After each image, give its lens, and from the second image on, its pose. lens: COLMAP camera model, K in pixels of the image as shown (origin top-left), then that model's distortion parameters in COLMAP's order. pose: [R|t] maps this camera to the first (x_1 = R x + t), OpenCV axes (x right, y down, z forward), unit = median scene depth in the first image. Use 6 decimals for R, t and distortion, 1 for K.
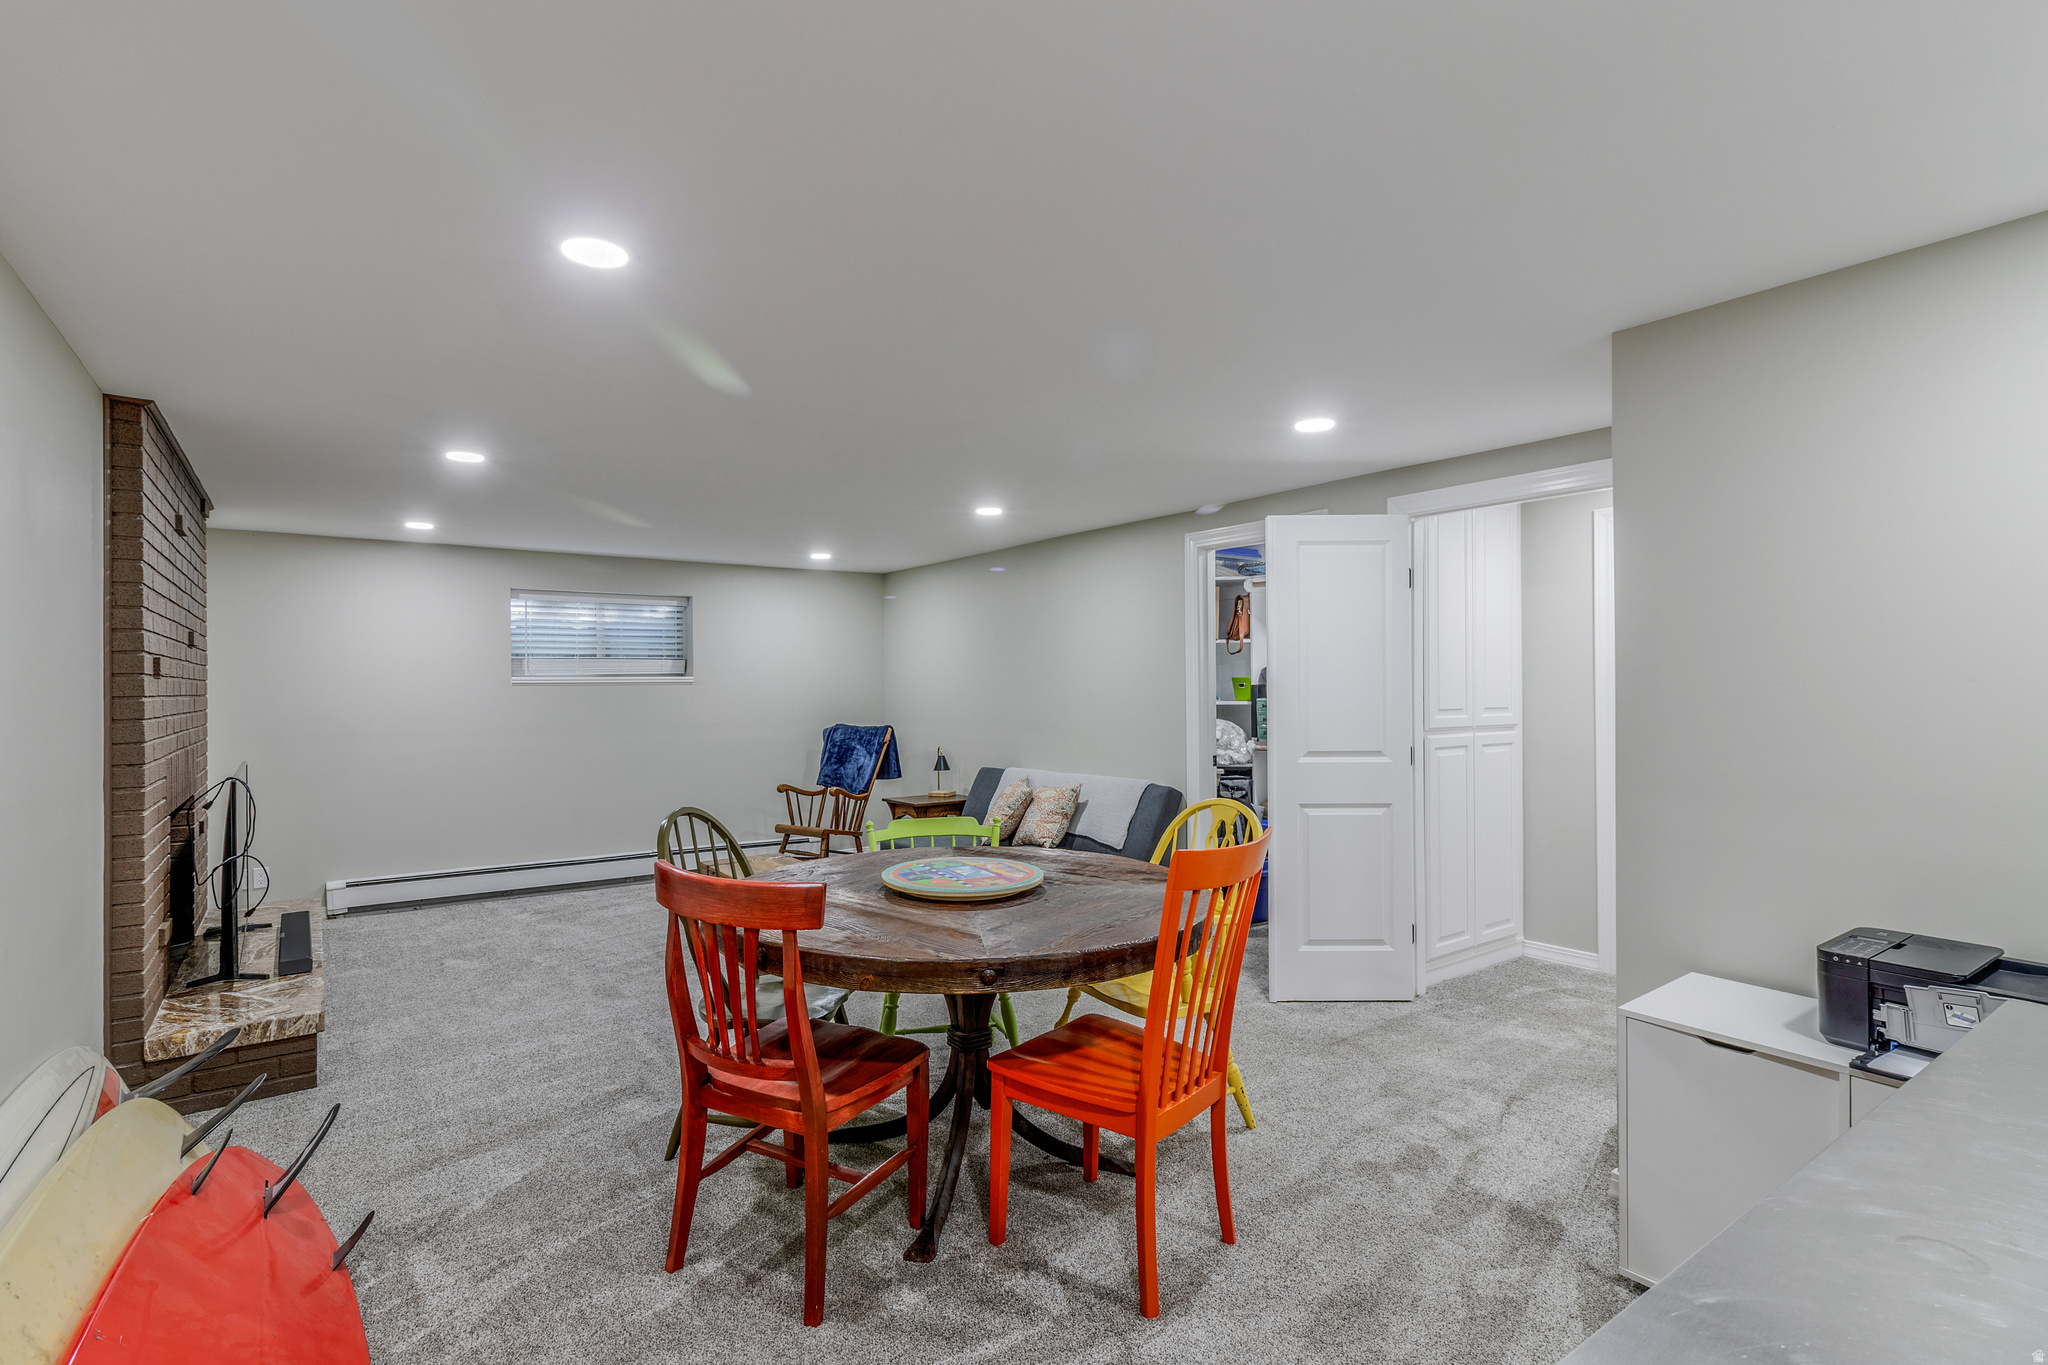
lens RADIAL K [[975.8, 0, 1018.4], [0, 975.8, 661.1], [0, 0, 1]] dist [0.001229, -0.000128]
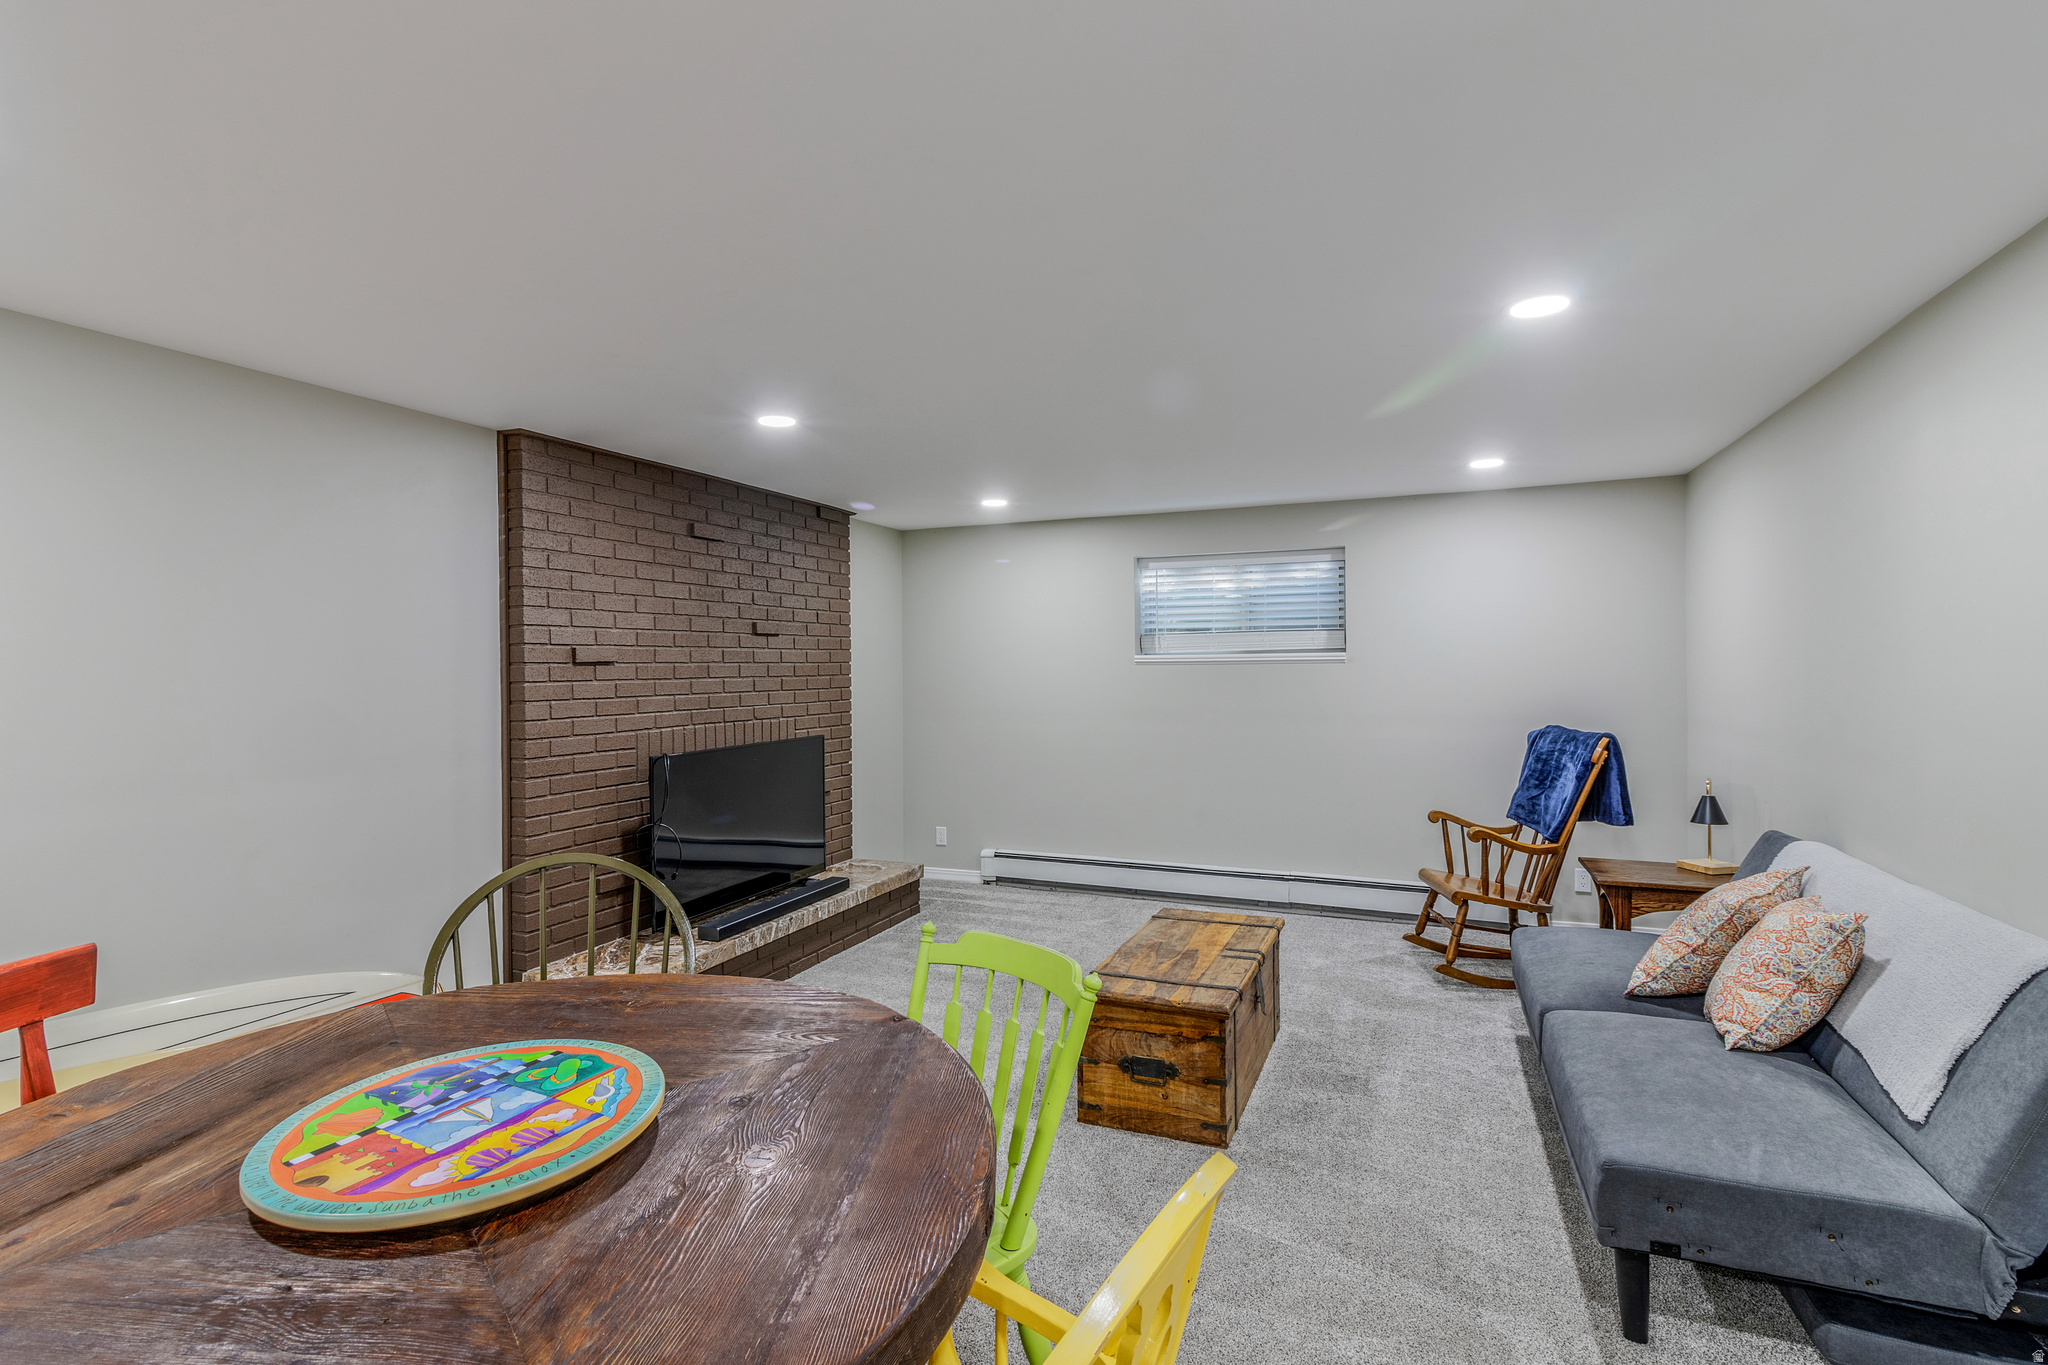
lens RADIAL K [[975.8, 0, 1018.4], [0, 975.8, 661.1], [0, 0, 1]] dist [0.001229, -0.000128]
pose [[0.516335, -0.000256, -0.856387, 0.186856], [0.027283, 0.999497, 0.016151, 0.003820], [0.855952, -0.031704, 0.516082, 0.403279]]
